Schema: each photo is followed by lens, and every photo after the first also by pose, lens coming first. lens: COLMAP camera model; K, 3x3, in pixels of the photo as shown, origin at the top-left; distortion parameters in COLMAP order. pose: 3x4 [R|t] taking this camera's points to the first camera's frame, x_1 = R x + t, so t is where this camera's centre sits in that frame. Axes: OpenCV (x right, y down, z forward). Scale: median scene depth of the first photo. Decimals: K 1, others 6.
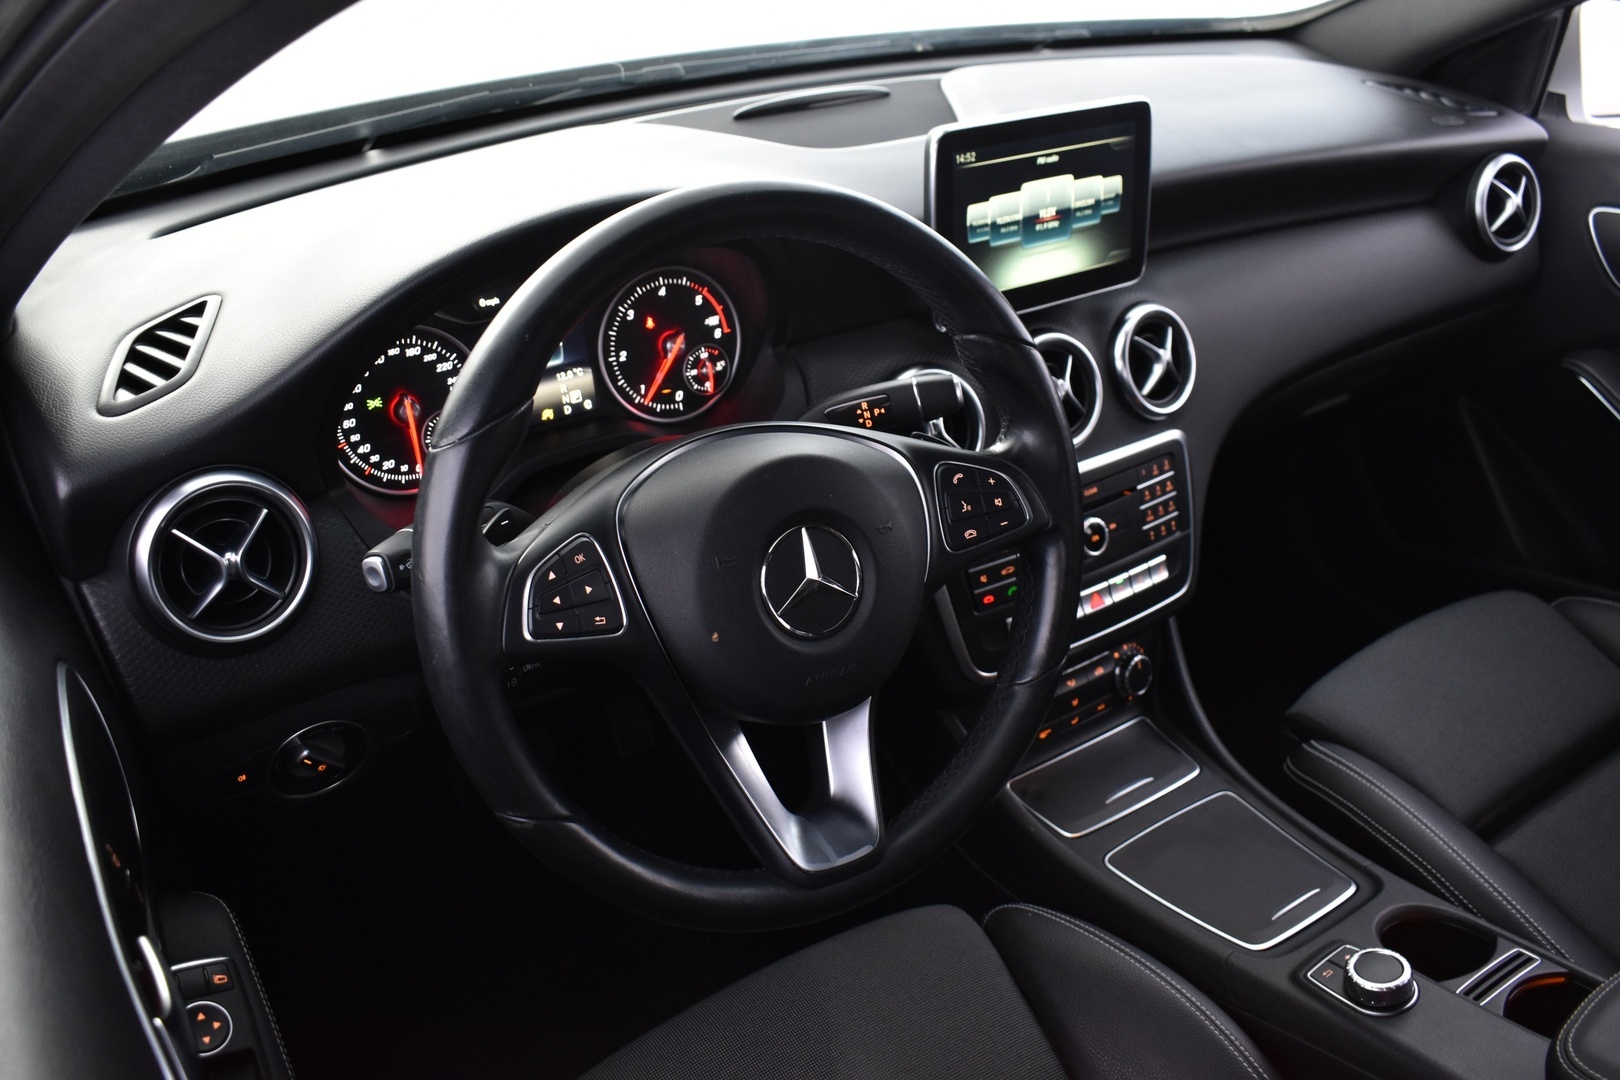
lens RADIAL K [[1390.2, 0, 818.2], [0, 1390.2, 525.2], [0, 0, 1]] dist [-0.103008, -0.000124]
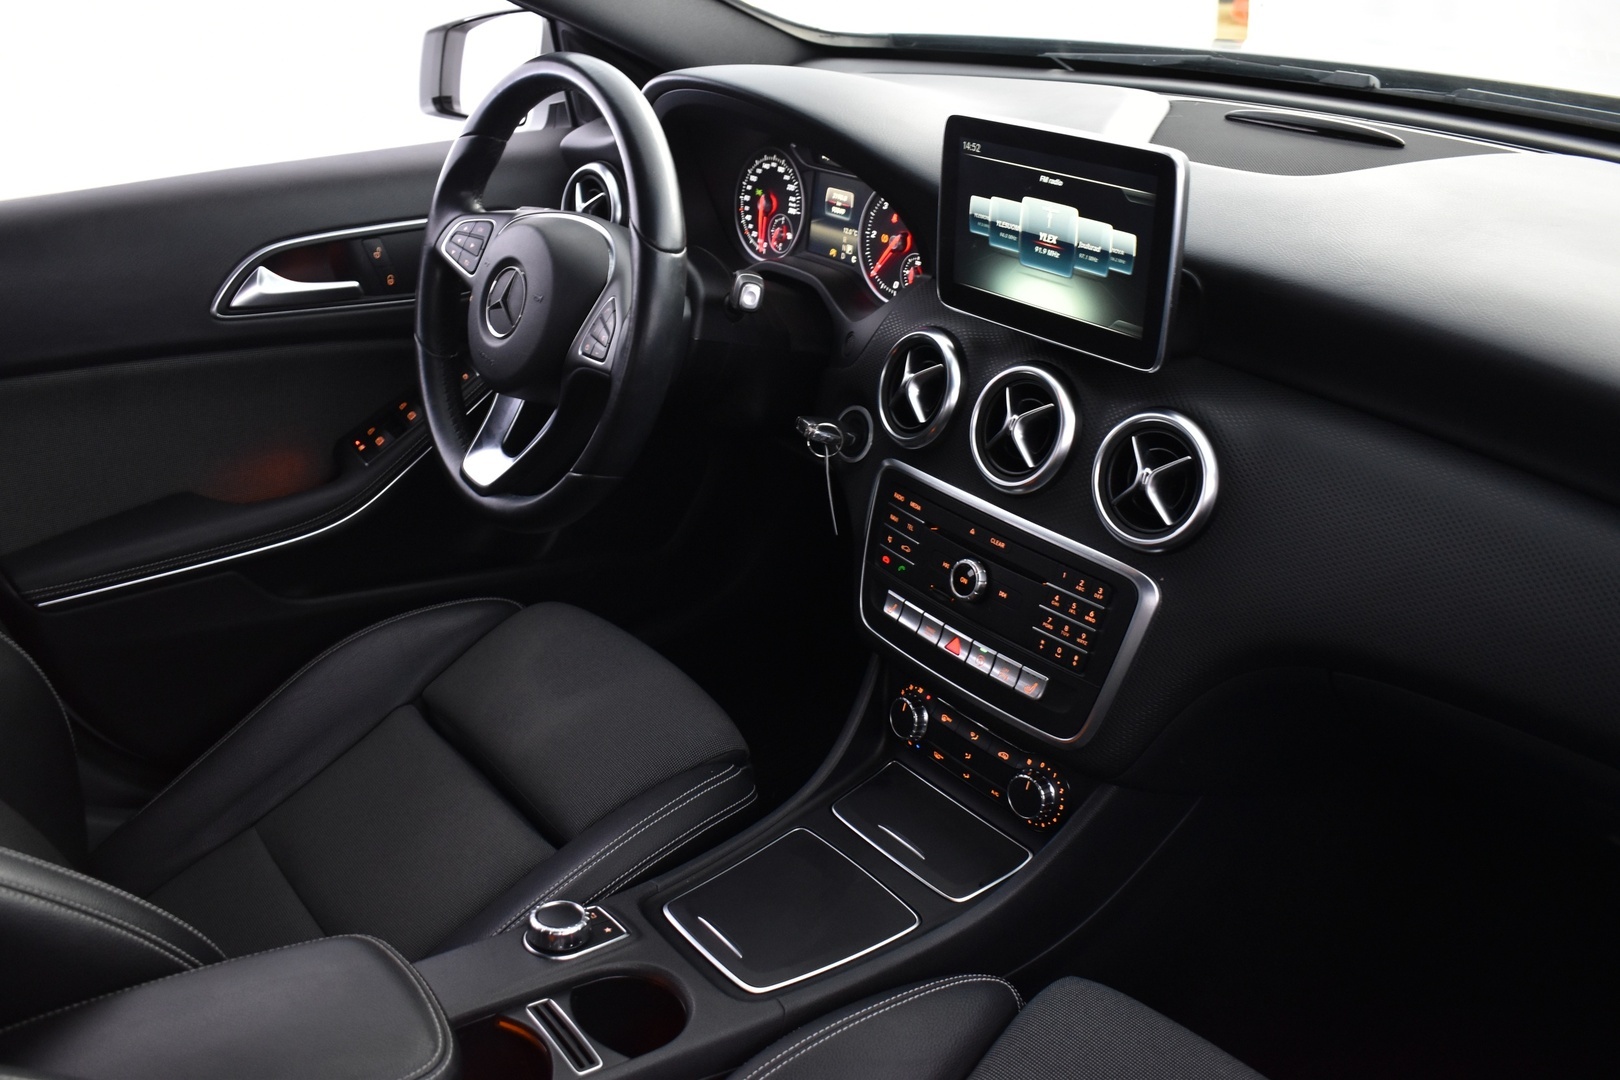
lens RADIAL K [[1414.8, 0, 807.5], [0, 1414.8, 532.1], [0, 0, 1]] dist [-0.101188, 0.007868]
pose [[0.068205, 0.464050, -0.883180, 1.105601], [-0.435933, 0.810124, 0.391998, -0.374281], [0.897391, 0.358271, 0.257549, 0.696689]]
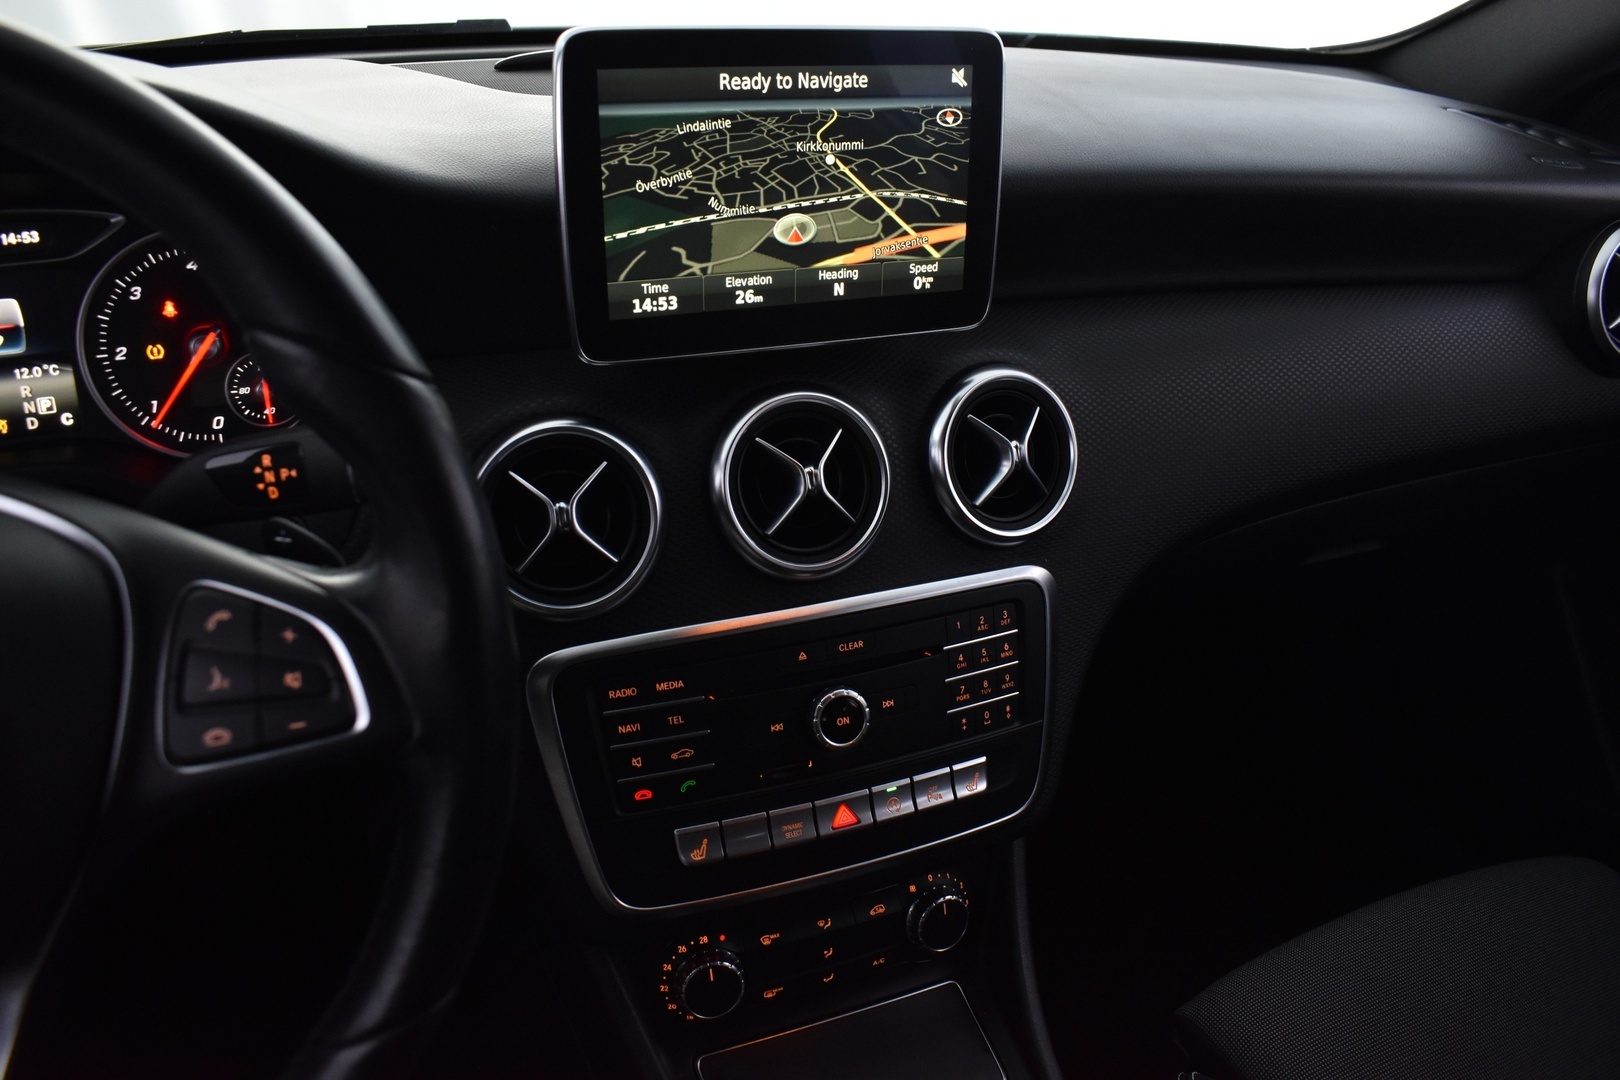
lens RADIAL K [[1257.8, 0, 815.5], [0, 1257.8, 538.1], [0, 0, 1]] dist [-0.088646, -0.002662]
pose [[0.980262, 0.125884, -0.152446, 0.284911], [-0.131476, 0.990948, -0.027134, -0.060429], [0.147650, 0.046642, 0.987939, 0.461420]]
